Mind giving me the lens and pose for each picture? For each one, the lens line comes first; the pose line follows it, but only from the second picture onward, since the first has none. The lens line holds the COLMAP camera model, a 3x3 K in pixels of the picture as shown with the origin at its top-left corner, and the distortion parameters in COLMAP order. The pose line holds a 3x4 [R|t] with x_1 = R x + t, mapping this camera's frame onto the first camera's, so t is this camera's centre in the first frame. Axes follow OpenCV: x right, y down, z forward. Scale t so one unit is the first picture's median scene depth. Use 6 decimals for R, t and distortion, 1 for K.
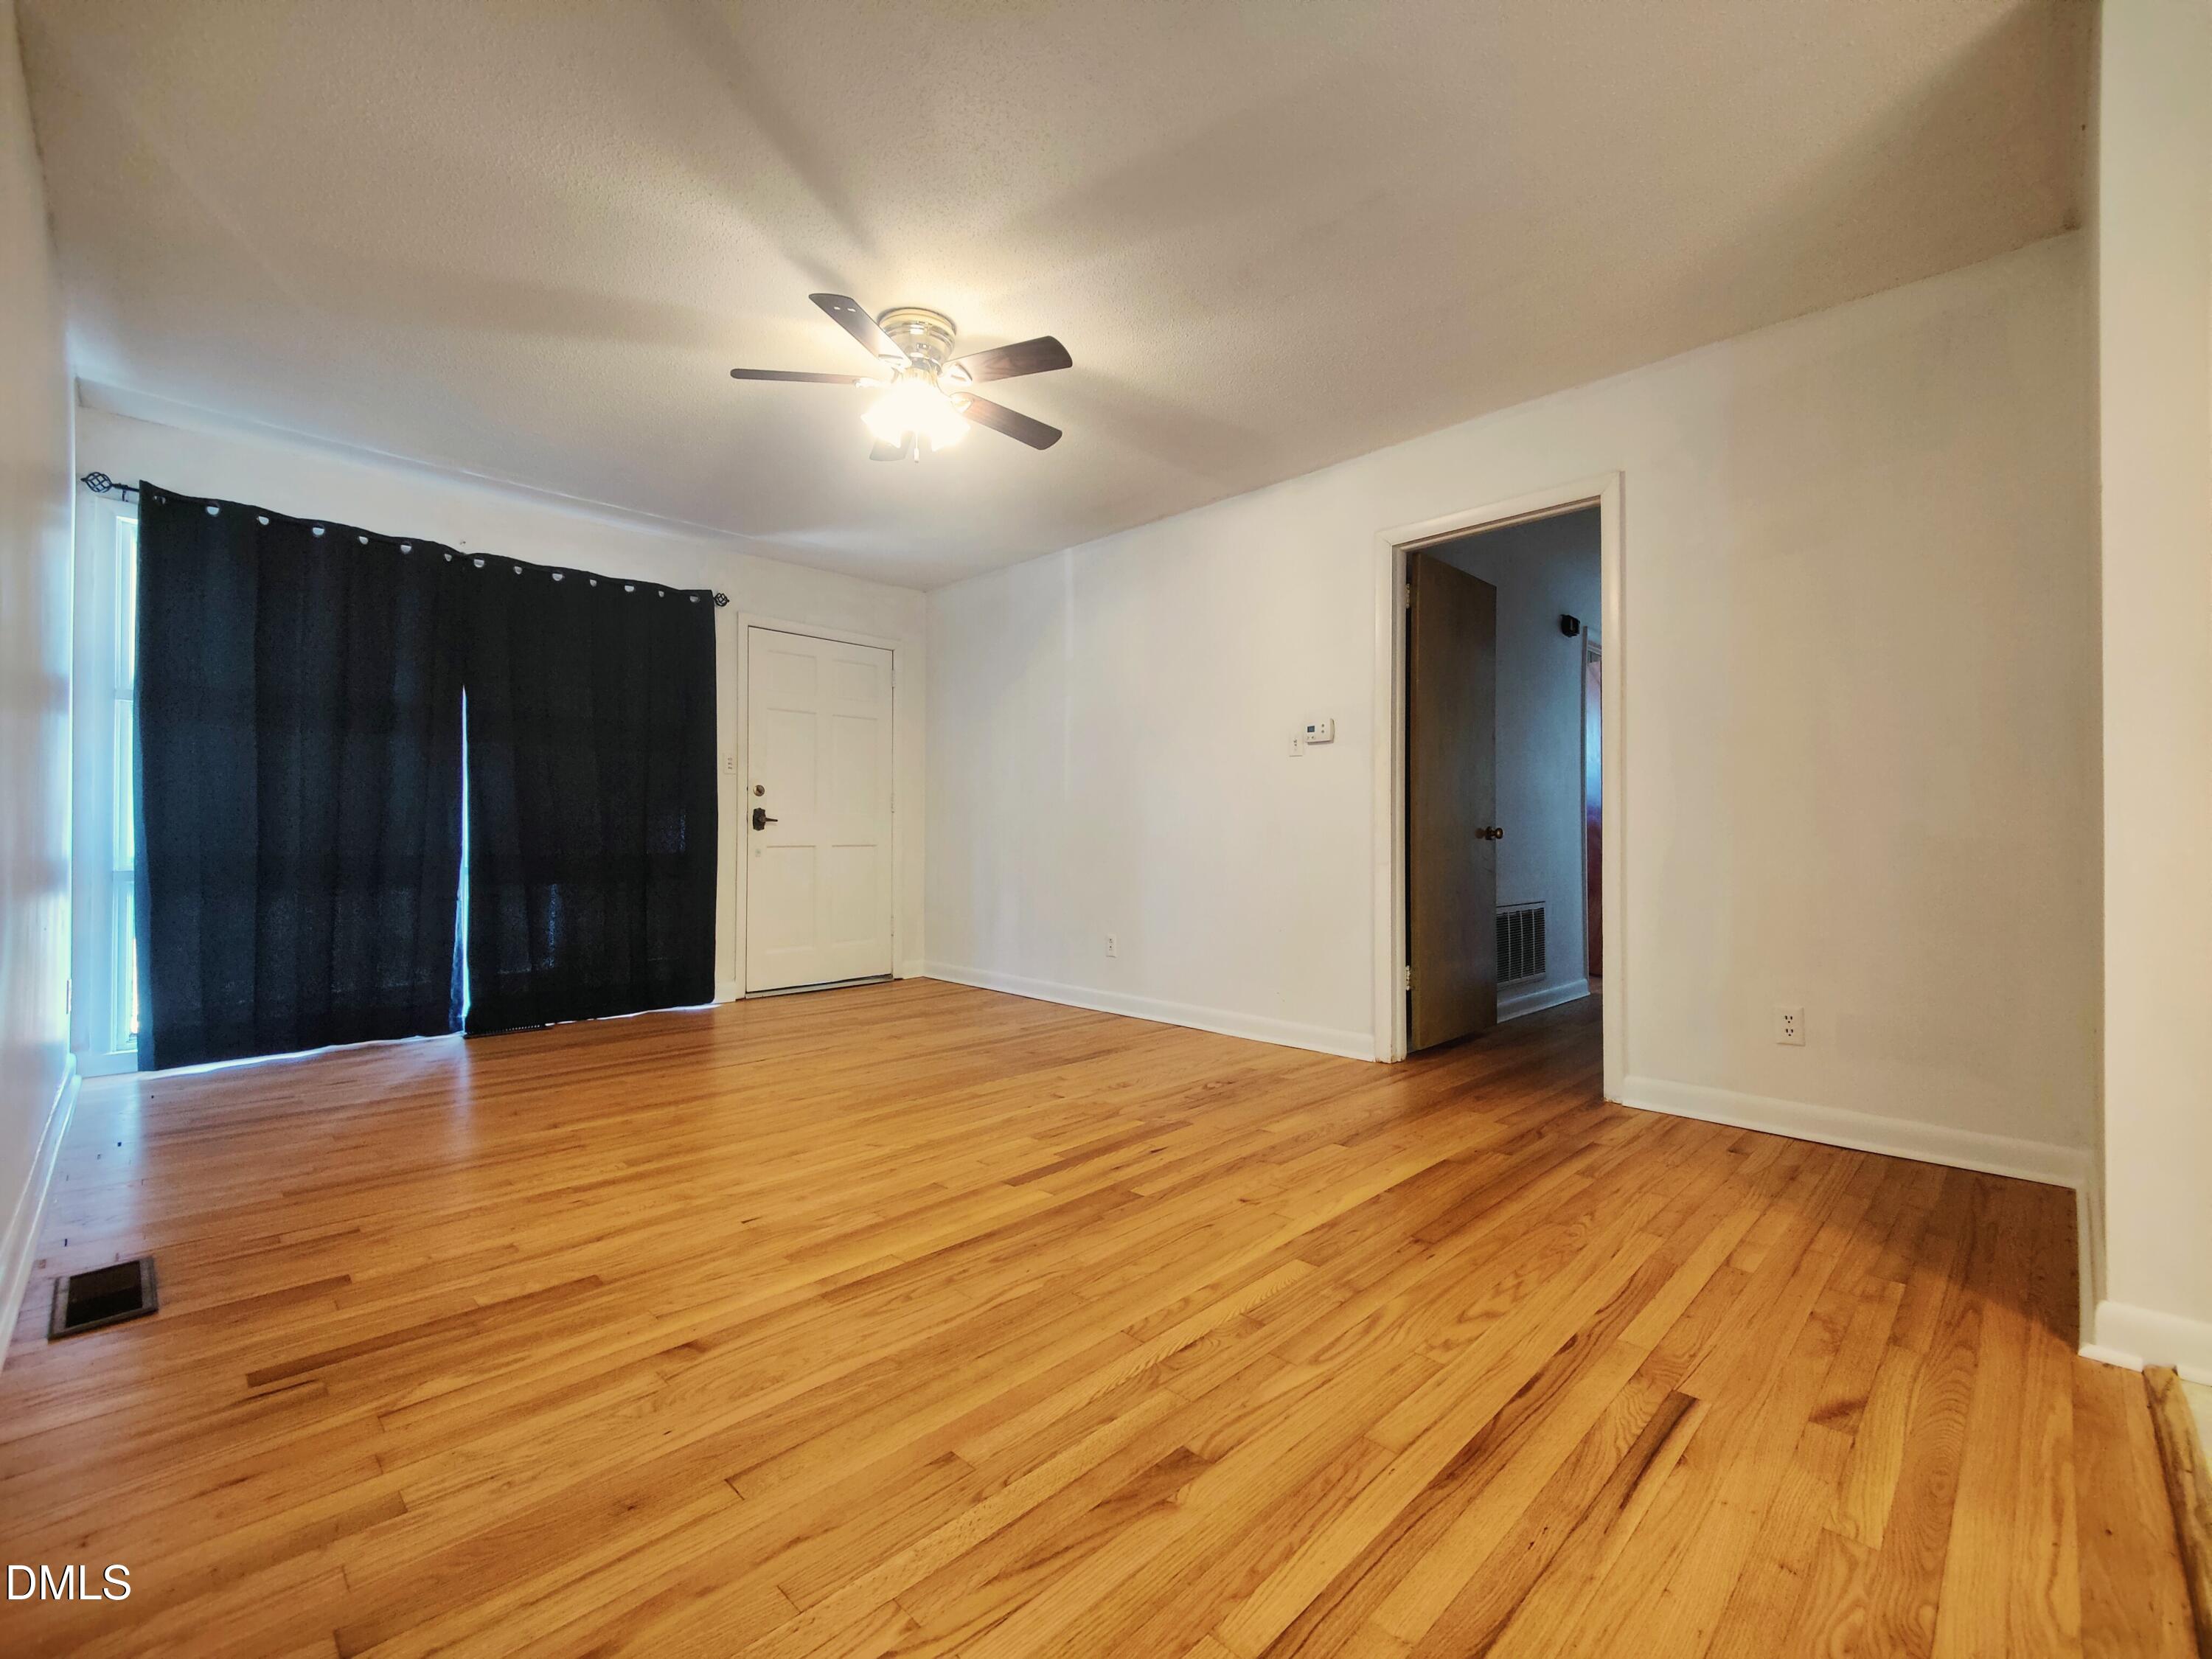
lens RADIAL K [[966.6, 0, 1106.0], [0, 966.6, 829.5], [0, 0, 1]] dist [0.020194, -0.013144]
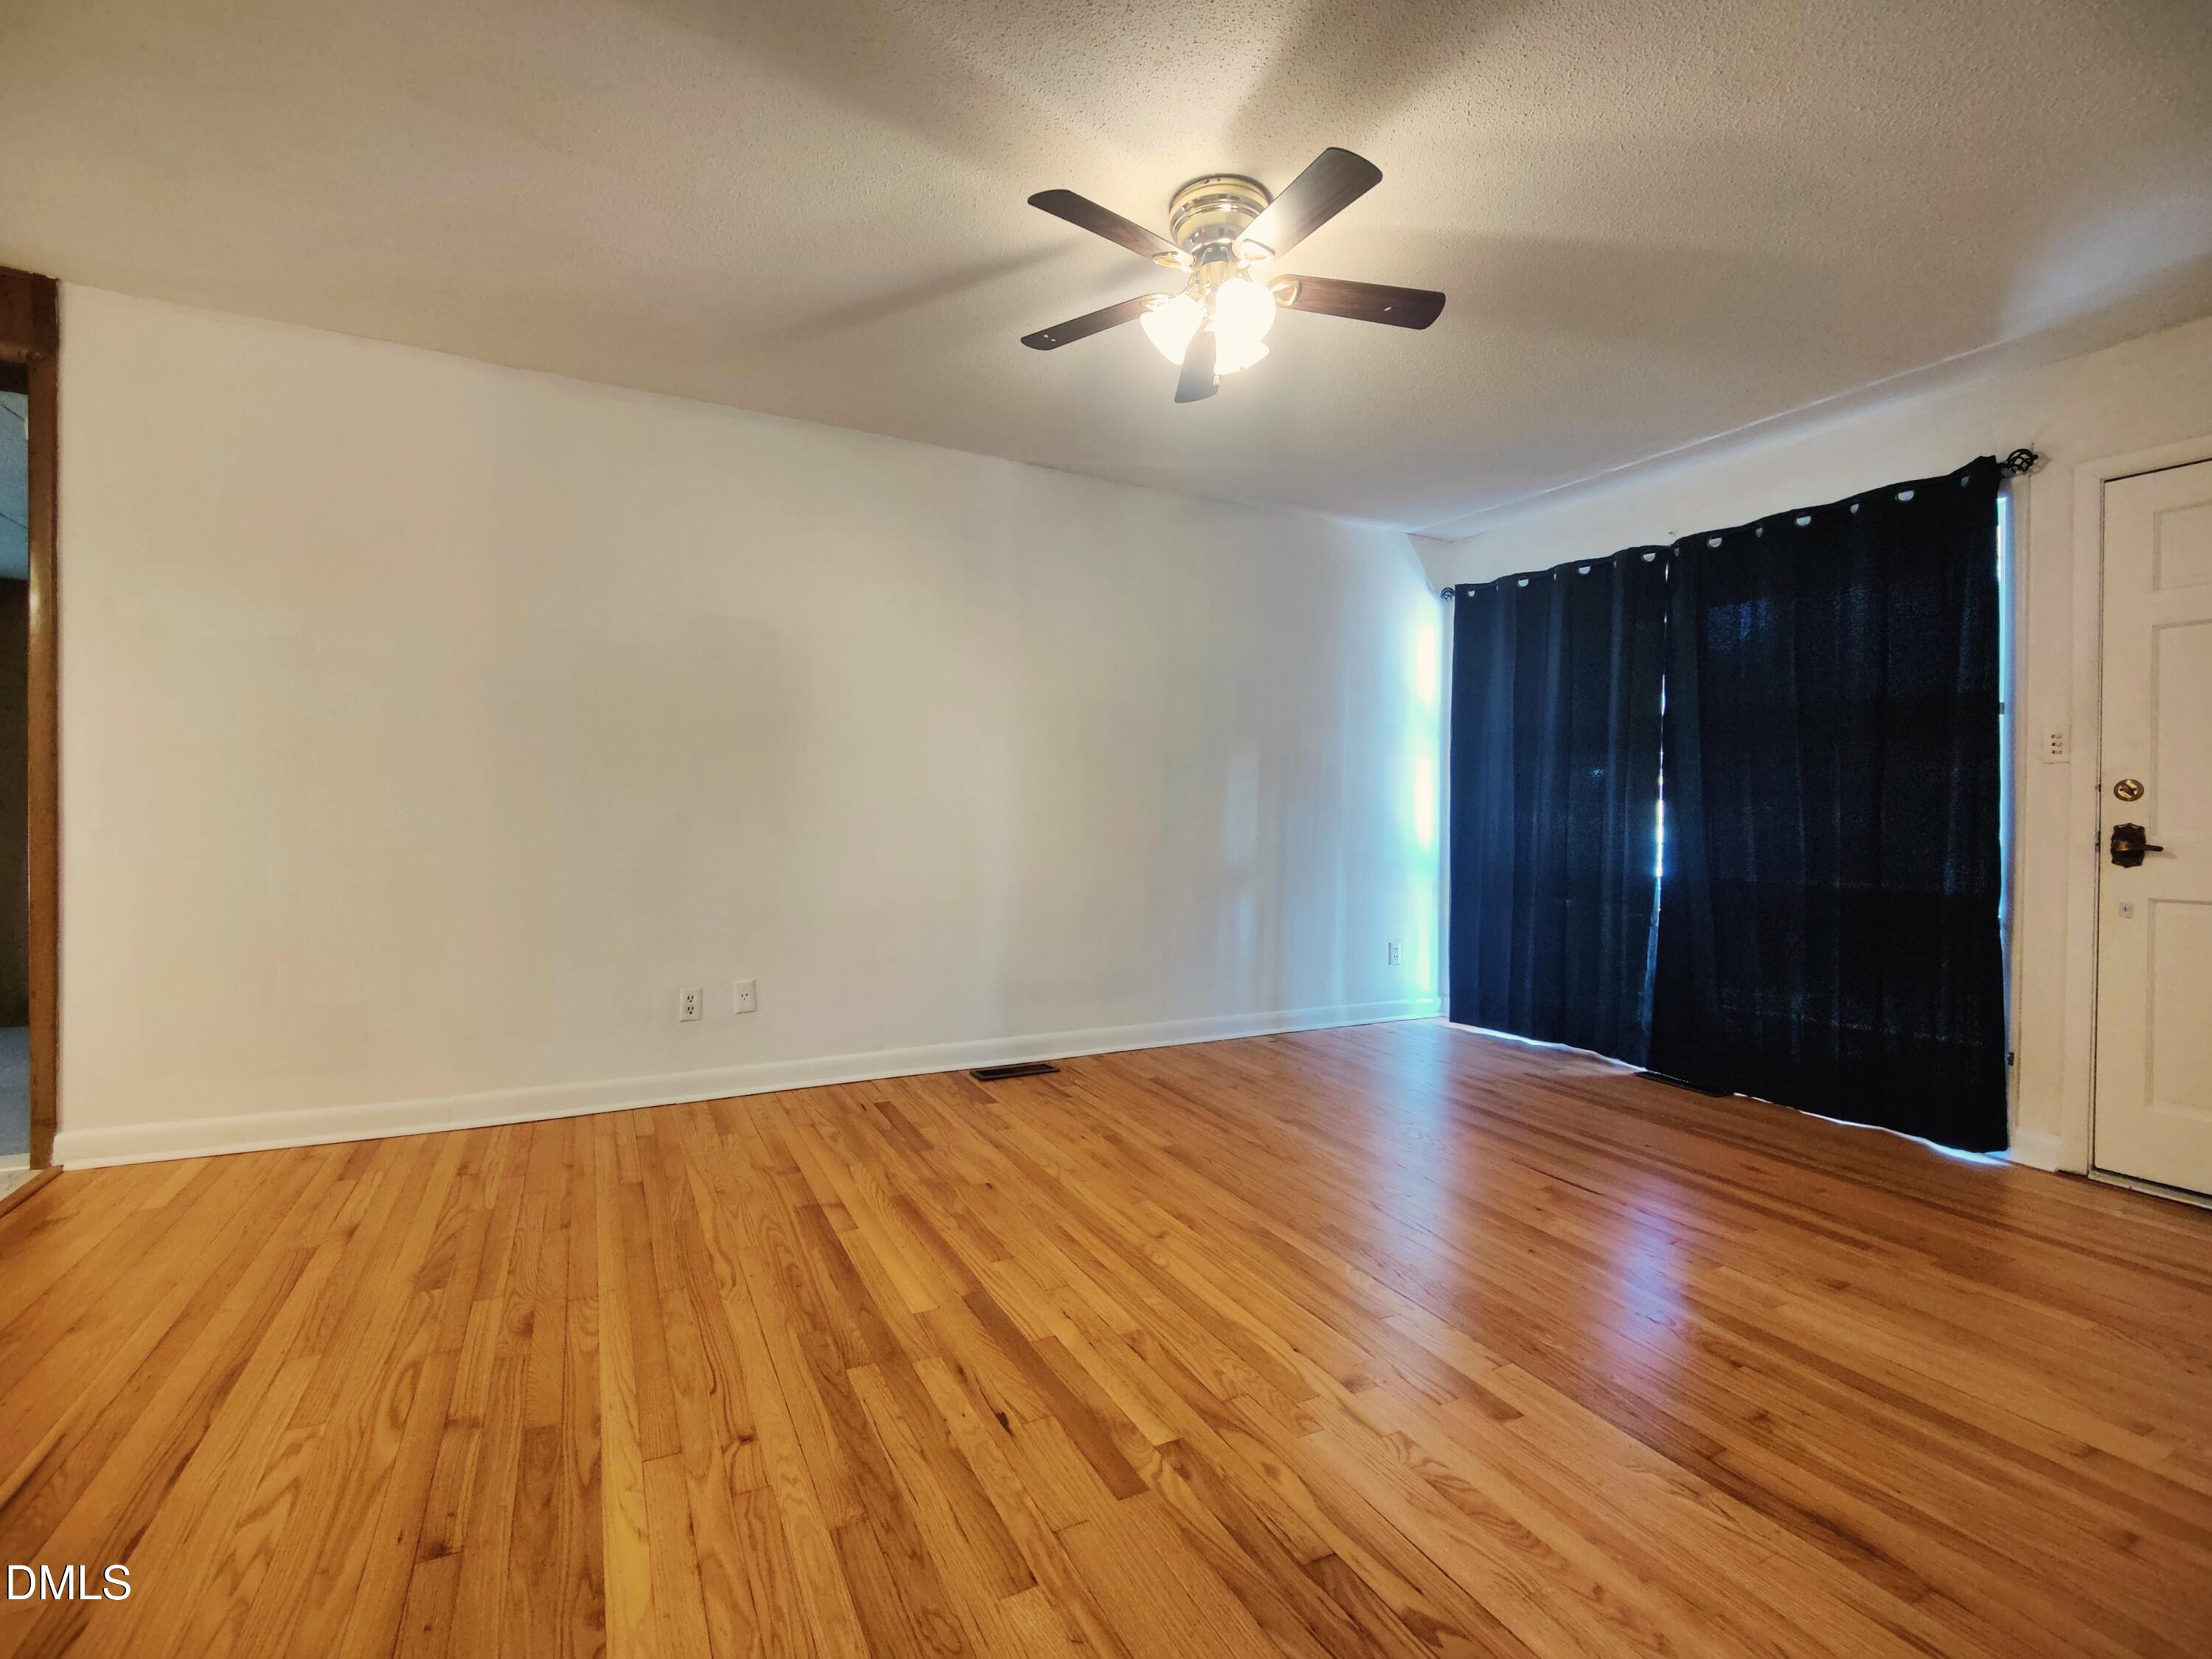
lens RADIAL K [[978.3, 0, 1091.5], [0, 978.3, 826.5], [0, 0, 1]] dist [0.001472, 0.000297]
pose [[-0.308142, 0.014452, -0.951230, 0.609540], [-0.004723, 0.999849, 0.016720, -0.052347], [0.951329, 0.009645, -0.308028, 1.224457]]
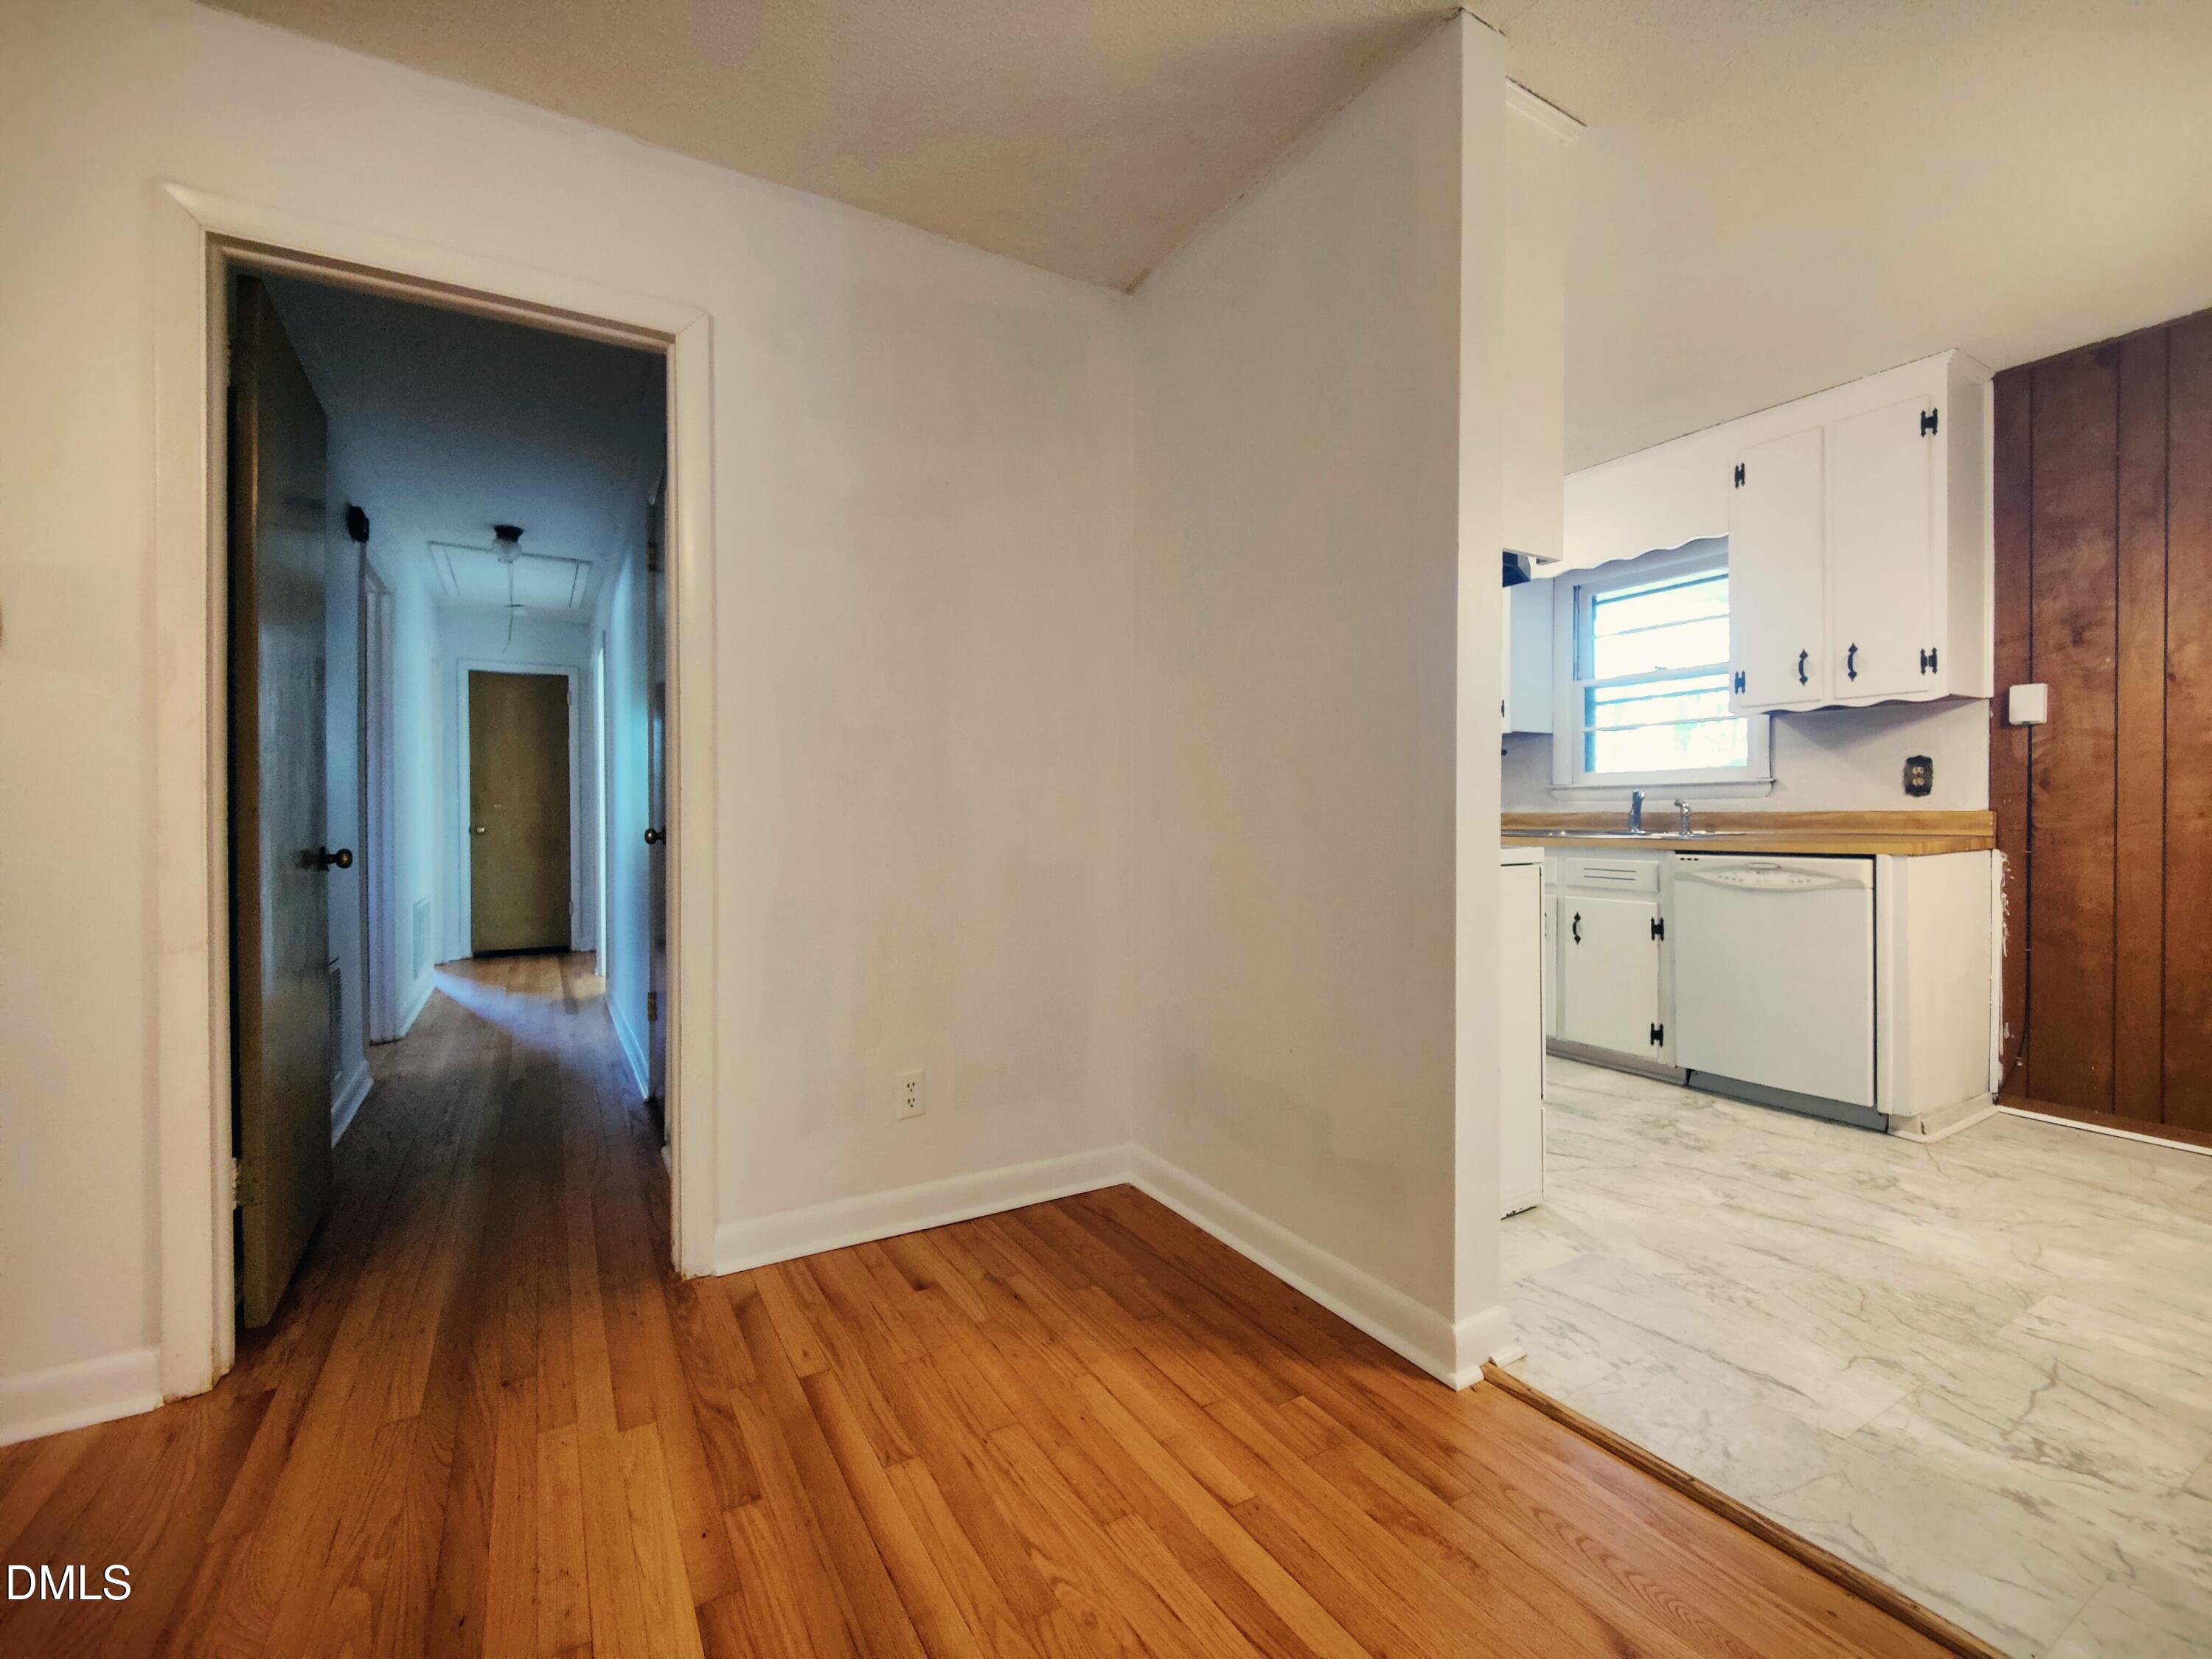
lens RADIAL K [[956.7, 0, 1105.6], [0, 956.7, 824.8], [0, 0, 1]] dist [0.003395, -0.012357]
pose [[0.255828, -0.007908, 0.966690, -0.031998], [-0.005700, 0.999937, 0.009689, -0.035048], [-0.966705, -0.007989, 0.255767, 0.669047]]
